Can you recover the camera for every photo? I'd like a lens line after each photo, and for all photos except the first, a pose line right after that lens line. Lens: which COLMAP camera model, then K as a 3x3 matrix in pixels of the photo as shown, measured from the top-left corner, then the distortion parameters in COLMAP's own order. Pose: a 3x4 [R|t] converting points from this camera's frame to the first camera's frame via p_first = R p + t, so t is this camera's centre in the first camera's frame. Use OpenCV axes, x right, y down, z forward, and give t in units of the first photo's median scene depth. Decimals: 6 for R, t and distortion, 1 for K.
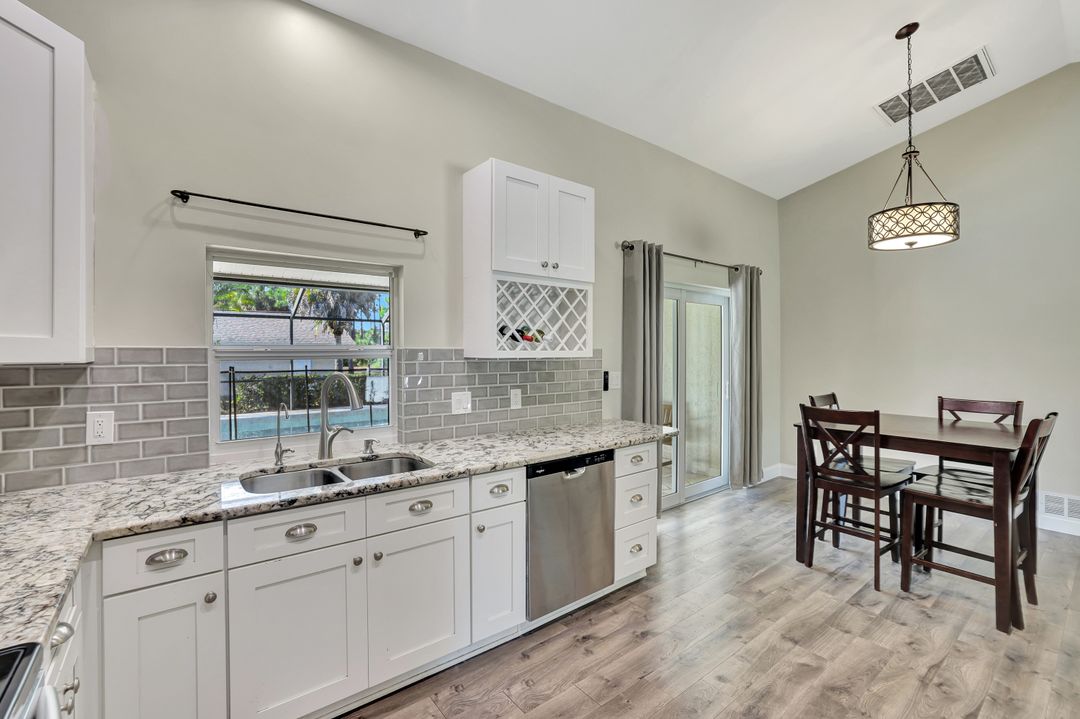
lens RADIAL K [[470.7, 0, 532.3], [0, 470.7, 348.7], [0, 0, 1]] dist [-0.035037, 0.006385]
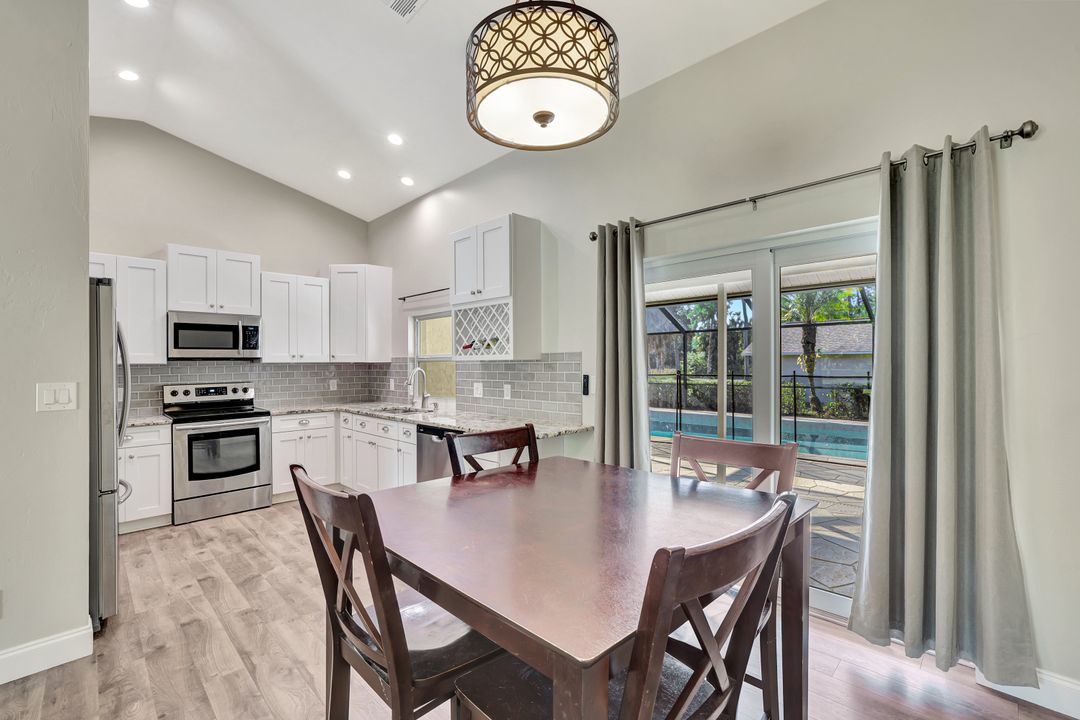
lens RADIAL K [[470.7, 0, 532.8], [0, 470.7, 360.1], [0, 0, 1]] dist [-0.035037, 0.006385]
pose [[0.117208, -0.007793, -0.993077, 1.426001], [0.014108, 0.999881, -0.006181, 0.029485], [0.993007, -0.013286, 0.117304, 1.016594]]
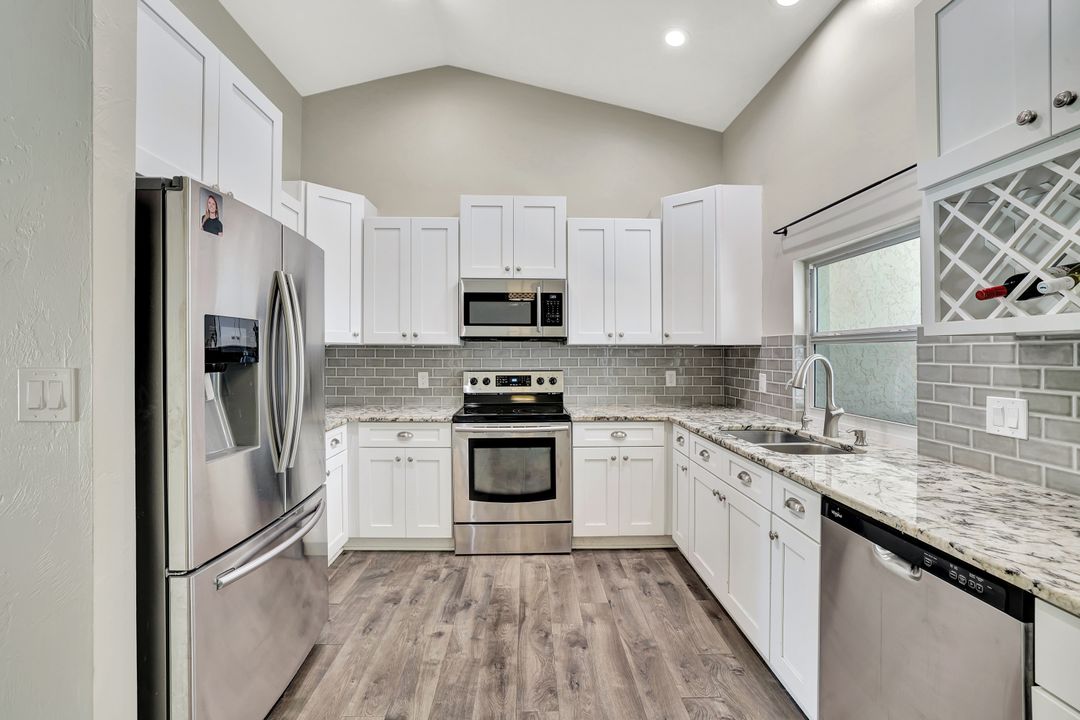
lens RADIAL K [[470.7, 0, 535.3], [0, 470.7, 349.7], [0, 0, 1]] dist [-0.035037, 0.006385]
pose [[-0.591552, -0.005083, -0.806251, 0.639260], [0.002186, 0.999966, -0.007908, 0.038691], [0.806264, -0.006440, -0.591521, 0.886193]]
